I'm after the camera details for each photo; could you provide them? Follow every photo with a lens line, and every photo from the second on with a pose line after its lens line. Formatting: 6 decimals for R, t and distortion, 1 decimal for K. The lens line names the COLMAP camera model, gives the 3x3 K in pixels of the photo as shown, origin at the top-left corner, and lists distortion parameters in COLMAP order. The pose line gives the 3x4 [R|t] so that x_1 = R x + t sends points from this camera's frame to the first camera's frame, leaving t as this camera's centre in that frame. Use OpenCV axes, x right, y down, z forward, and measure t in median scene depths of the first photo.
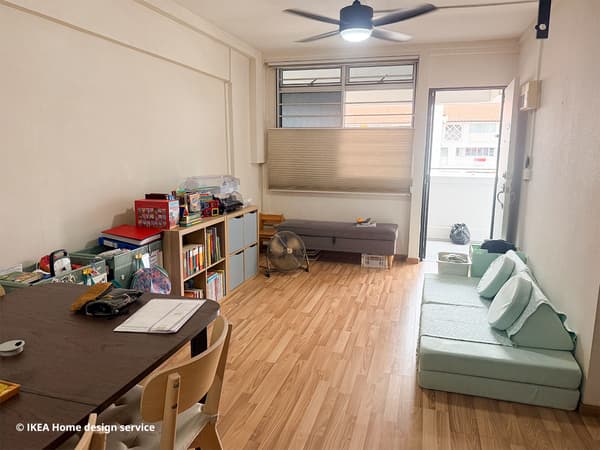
lens RADIAL K [[427.5, 0, 300.0], [0, 427.5, 225.0], [0, 0, 1]] dist [0.001399, -0.000436]
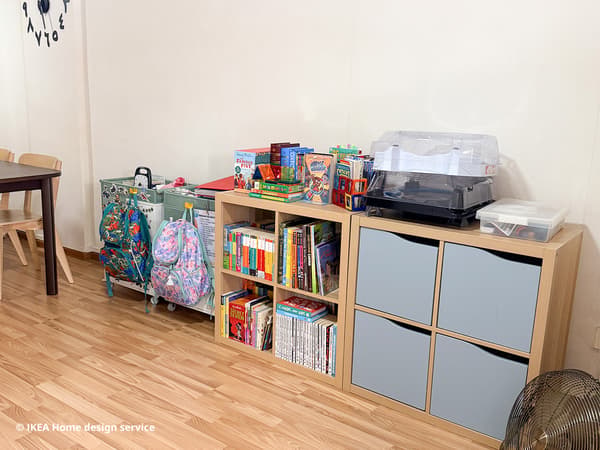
lens RADIAL K [[592.8, 0, 300.0], [0, 592.8, 225.0], [0, 0, 1]] dist [0.176871, -0.362918]
pose [[-0.366312, 0.183229, -0.912273, 0.494203], [-0.190764, 0.944807, 0.266362, -0.197095], [0.910728, 0.271600, -0.311141, 1.325053]]
